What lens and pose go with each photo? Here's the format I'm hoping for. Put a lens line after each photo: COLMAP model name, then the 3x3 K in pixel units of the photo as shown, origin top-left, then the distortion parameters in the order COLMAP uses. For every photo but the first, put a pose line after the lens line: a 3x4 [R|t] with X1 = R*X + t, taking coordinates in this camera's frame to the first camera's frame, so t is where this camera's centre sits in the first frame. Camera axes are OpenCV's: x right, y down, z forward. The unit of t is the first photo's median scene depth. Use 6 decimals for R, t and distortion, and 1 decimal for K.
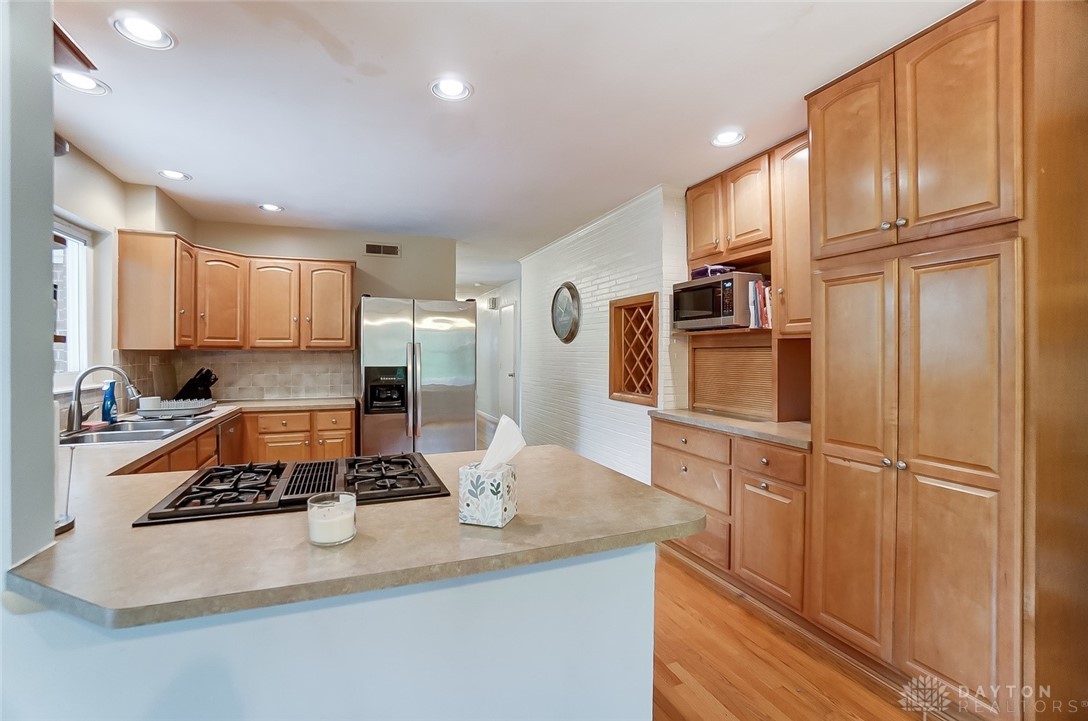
lens RADIAL K [[476.6, 0, 539.4], [0, 476.6, 348.1], [0, 0, 1]] dist [-0.036513, 0.000488]
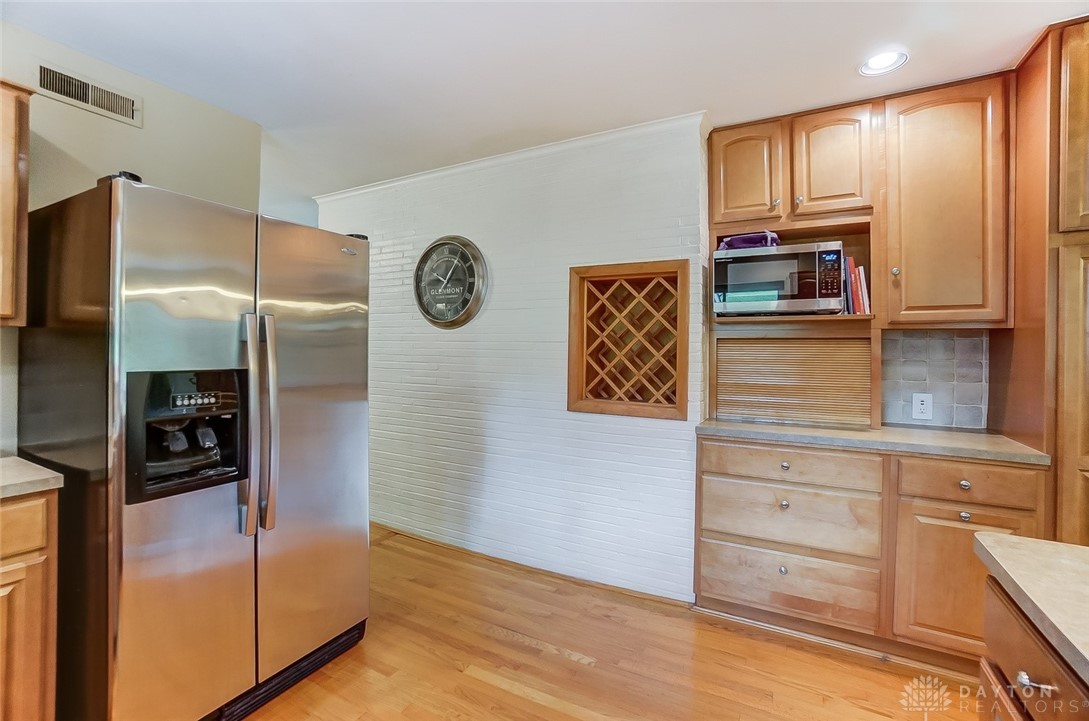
lens RADIAL K [[482.7, 0, 536.3], [0, 482.7, 344.9], [0, 0, 1]] dist [-0.074929, 0.032381]
pose [[0.780776, 0.012781, 0.624681, -0.341871], [-0.017484, 0.999846, 0.001396, 0.012487], [-0.624567, -0.012012, 0.780879, 0.522977]]
